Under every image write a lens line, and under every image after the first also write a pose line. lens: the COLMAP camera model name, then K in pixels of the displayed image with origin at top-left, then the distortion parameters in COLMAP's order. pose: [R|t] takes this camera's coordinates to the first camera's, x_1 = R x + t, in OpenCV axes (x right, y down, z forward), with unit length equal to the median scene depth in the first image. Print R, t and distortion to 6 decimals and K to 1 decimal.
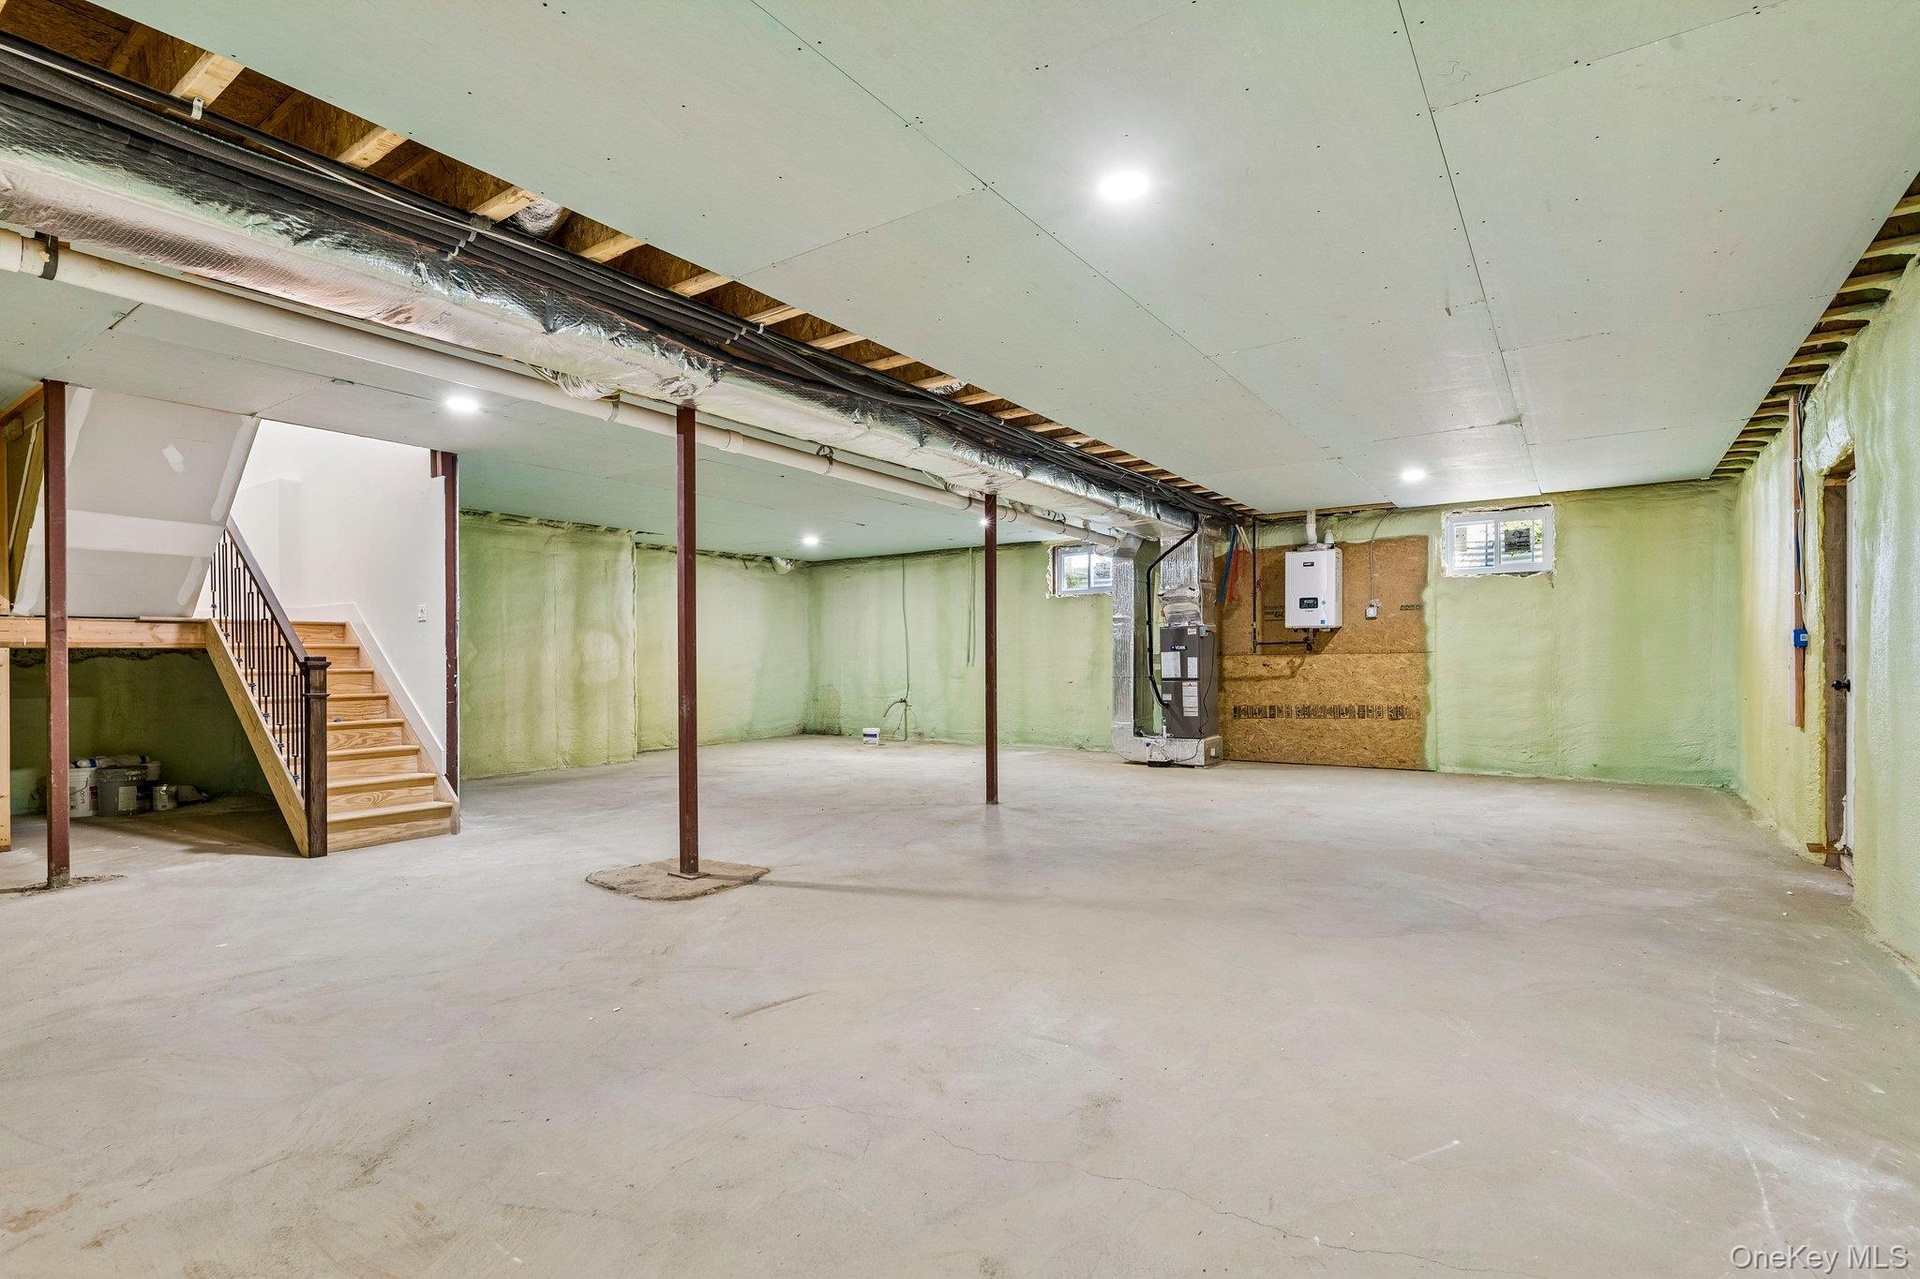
lens RADIAL K [[938.1, 0, 924.6], [0, 938.1, 663.7], [0, 0, 1]] dist [0.003217, -0.001094]
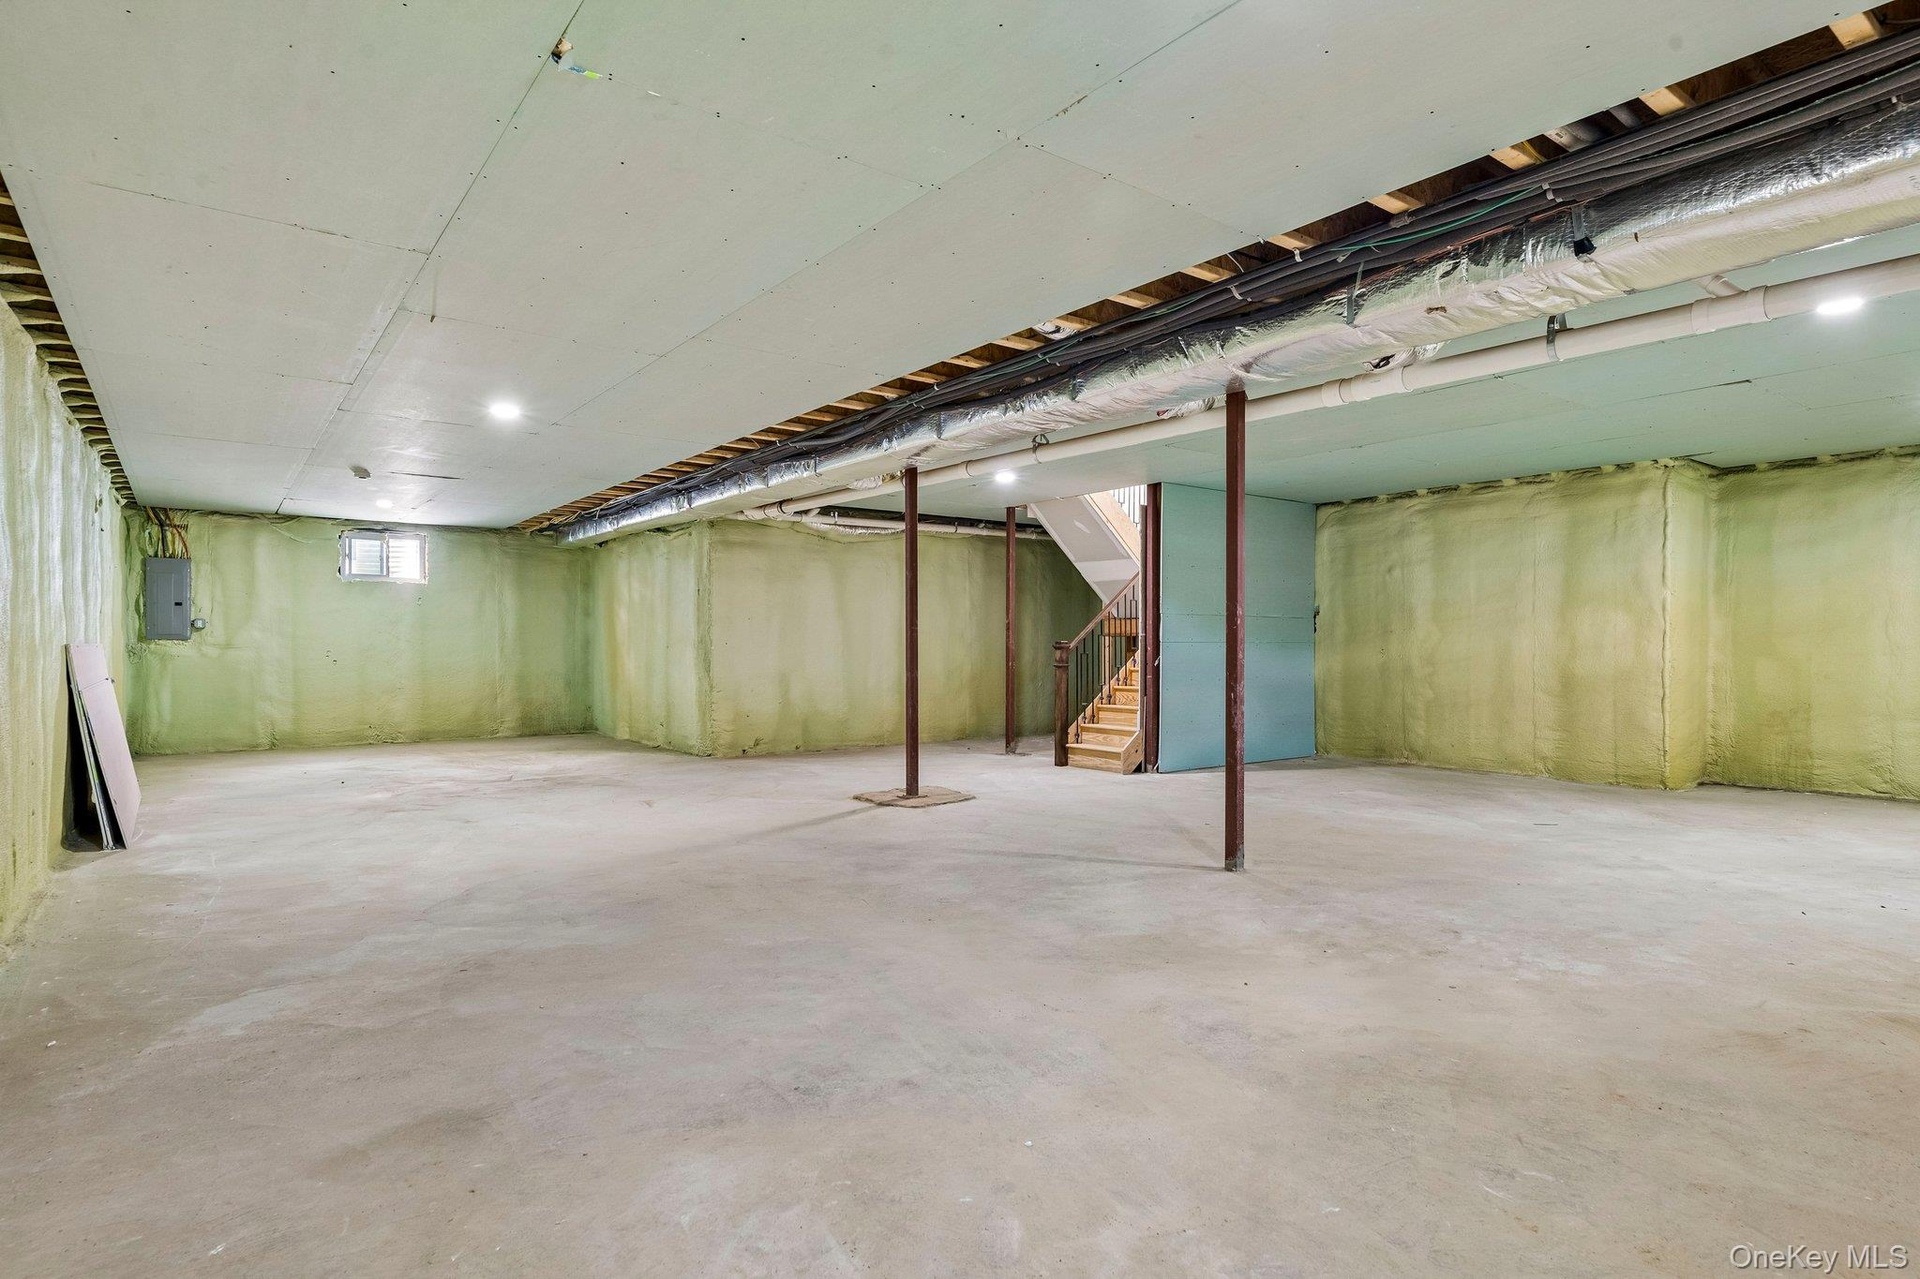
lens RADIAL K [[938.1, 0, 924.6], [0, 938.1, 663.7], [0, 0, 1]] dist [0.003217, -0.001094]
pose [[-0.290765, 0.023211, -0.956513, 0.577000], [-0.002255, 0.999686, 0.024945, -0.006296], [0.956792, 0.009410, -0.290621, 0.752233]]
